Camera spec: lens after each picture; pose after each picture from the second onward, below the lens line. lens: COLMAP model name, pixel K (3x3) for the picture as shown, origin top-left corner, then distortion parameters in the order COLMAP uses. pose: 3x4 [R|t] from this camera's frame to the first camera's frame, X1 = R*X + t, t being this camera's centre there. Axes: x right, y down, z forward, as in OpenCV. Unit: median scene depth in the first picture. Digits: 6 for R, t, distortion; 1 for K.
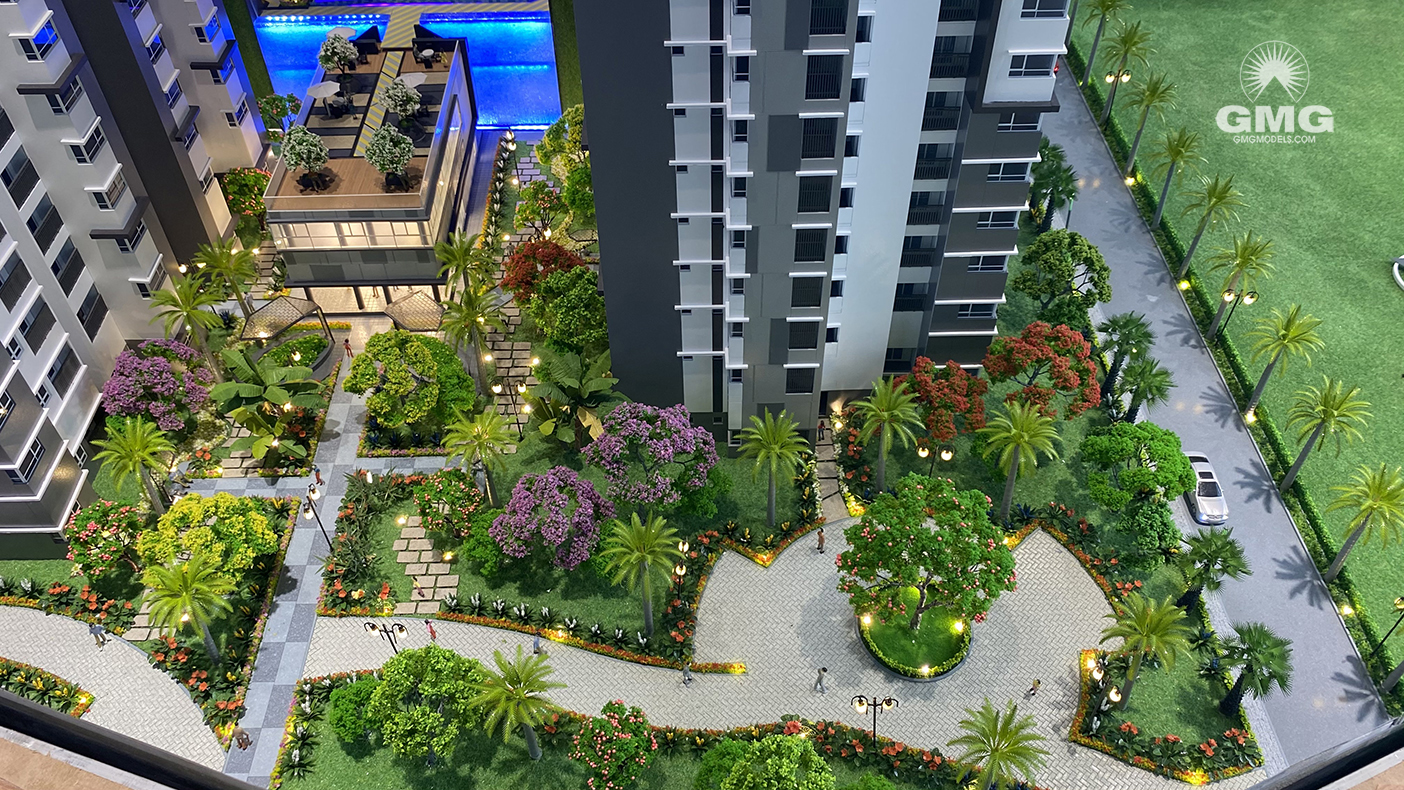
lens RADIAL K [[1117.1, 0, 703.3], [0, 1117.1, 390.9], [0, 0, 1]] dist [0.010077, -0.013287]
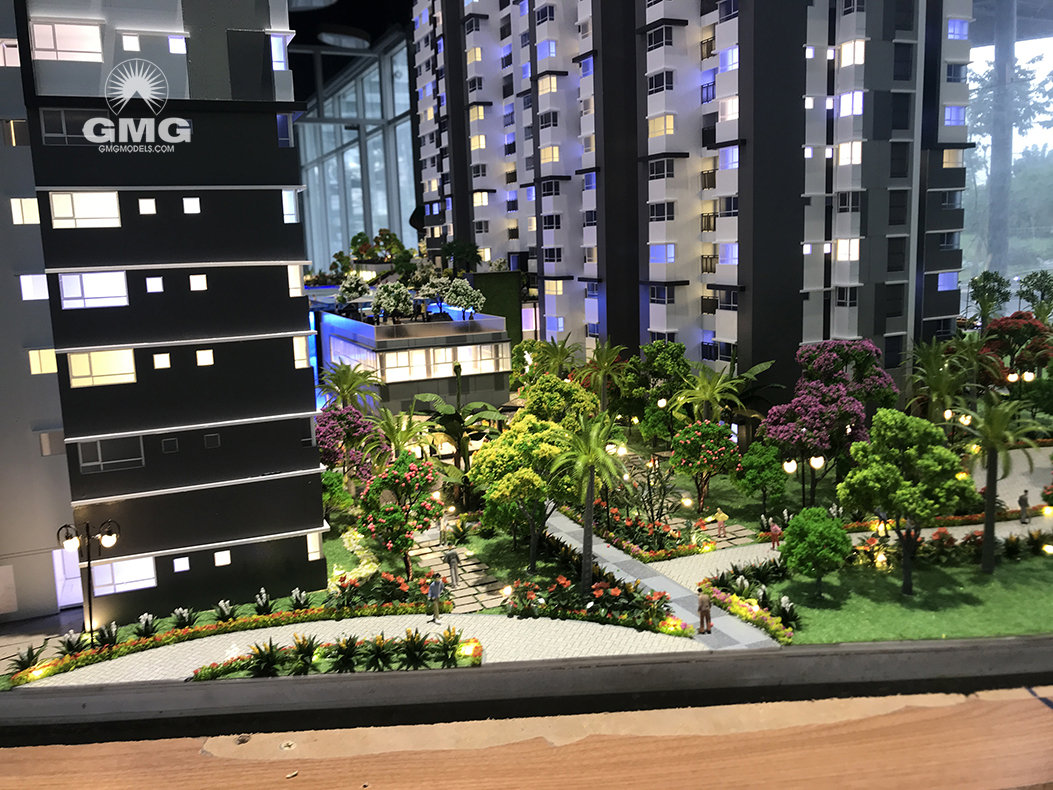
lens RADIAL K [[868.8, 0, 505.2], [0, 868.8, 380.0], [0, 0, 1]] dist [0.035199, -0.040855]
pose [[0.926348, -0.088080, 0.366226, -0.674815], [0.292643, 0.780434, -0.552524, 0.428944], [-0.237150, 0.619003, 0.748729, 0.416096]]
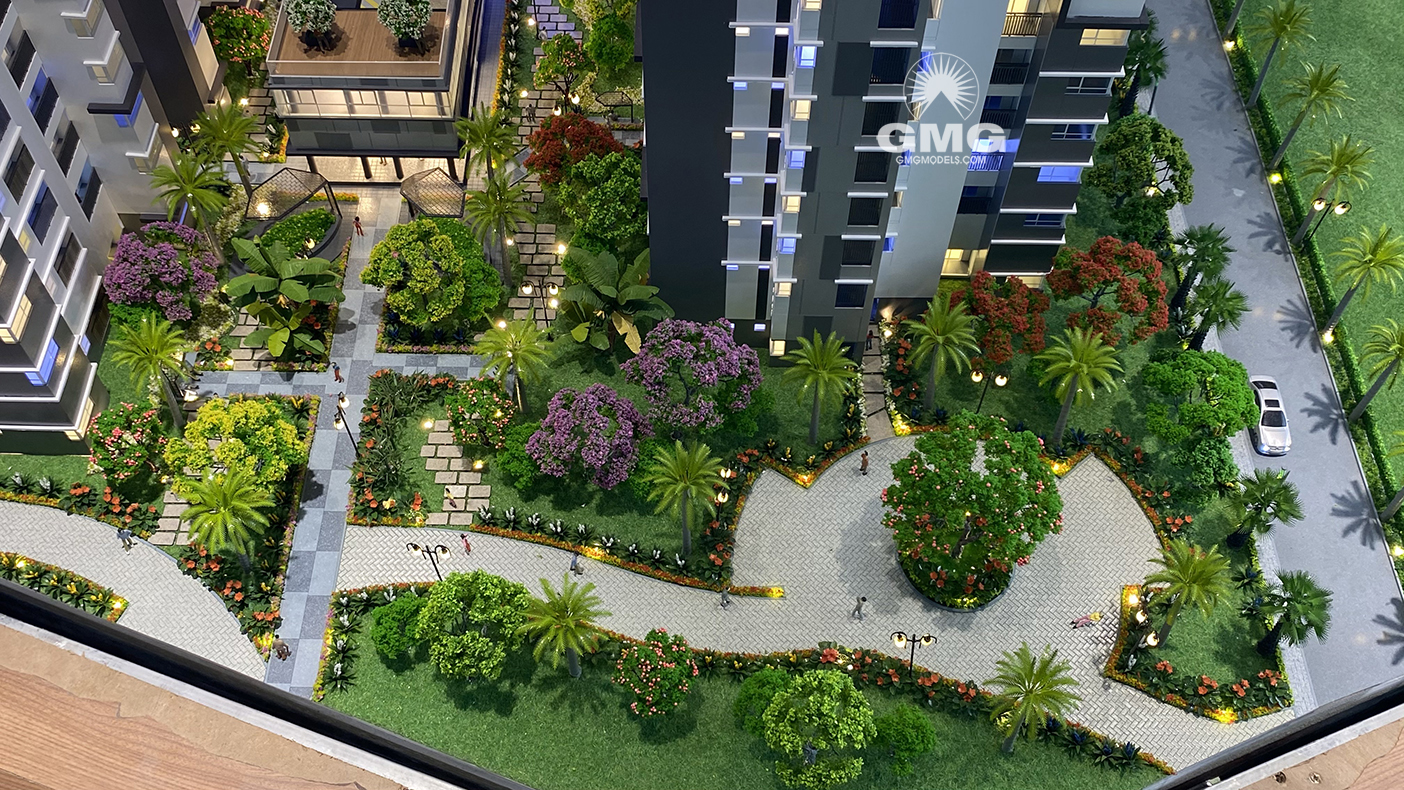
lens RADIAL K [[1350.4, 0, 702.0], [0, 1350.4, 395.0], [0, 0, 1]] dist [0.089605, -0.244076]
pose [[0.999514, 0.030874, 0.004365, -0.042928], [-0.031169, 0.985391, 0.167428, -0.116950], [0.000868, -0.167483, 0.985875, -0.148397]]
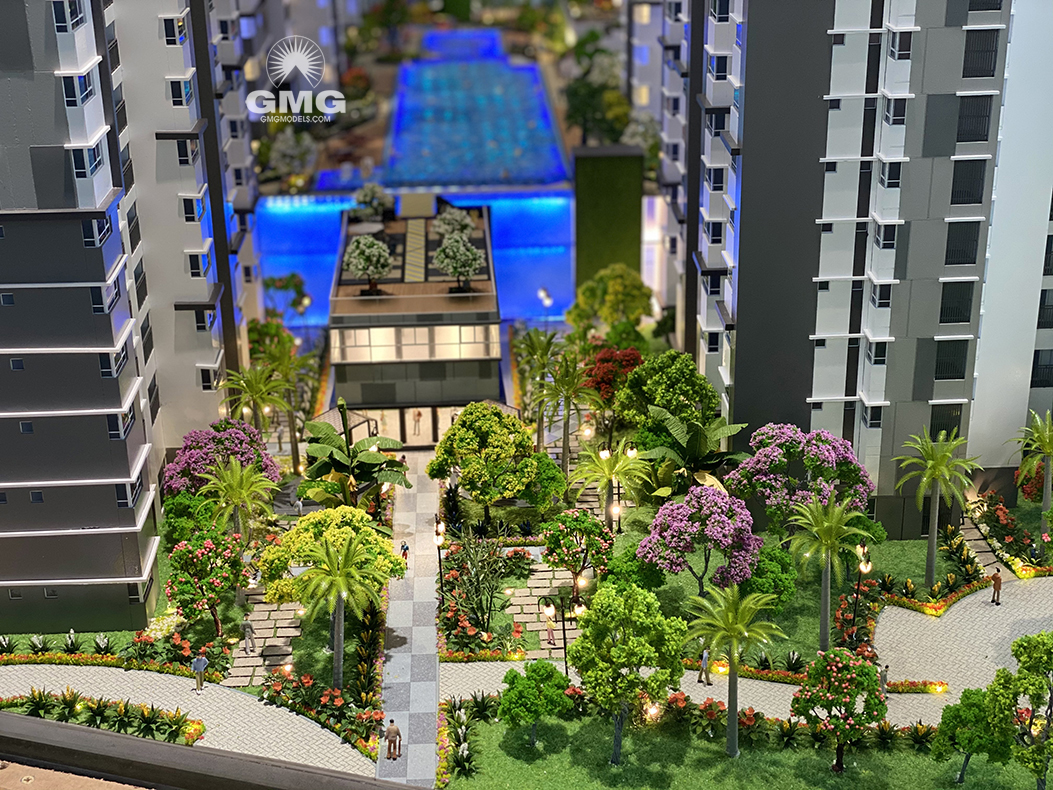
lens RADIAL K [[1578.9, 0, 526.5], [0, 1578.9, 395.0], [0, 0, 1]] dist [0.223841, -0.670143]
pose [[0.999535, -0.021004, 0.022121, -0.295324], [0.028064, 0.917368, -0.397050, 0.497046], [-0.011954, 0.397486, 0.917531, -0.221136]]
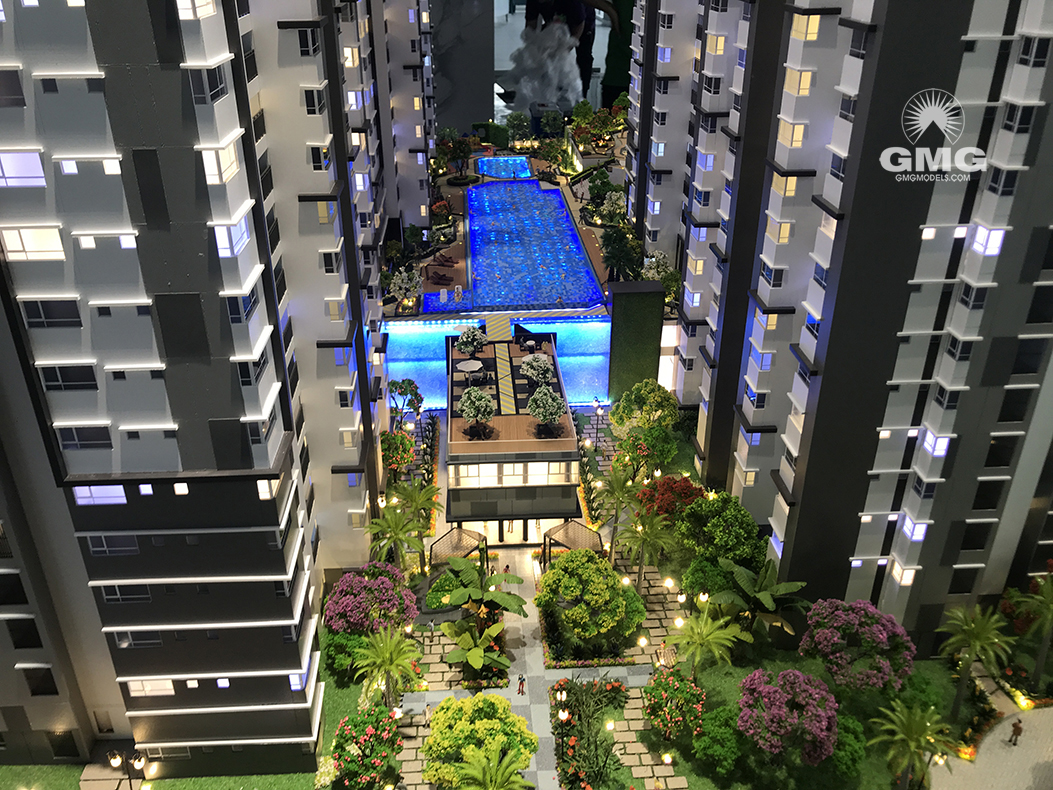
lens RADIAL K [[868.8, 0, 505.2], [0, 868.8, 380.0], [0, 0, 1]] dist [0.035199, -0.040855]
pose [[0.999375, -0.020417, 0.028848, -0.409187], [0.028552, 0.947463, -0.318589, 0.069202], [-0.020828, 0.319213, 0.947454, 0.108392]]
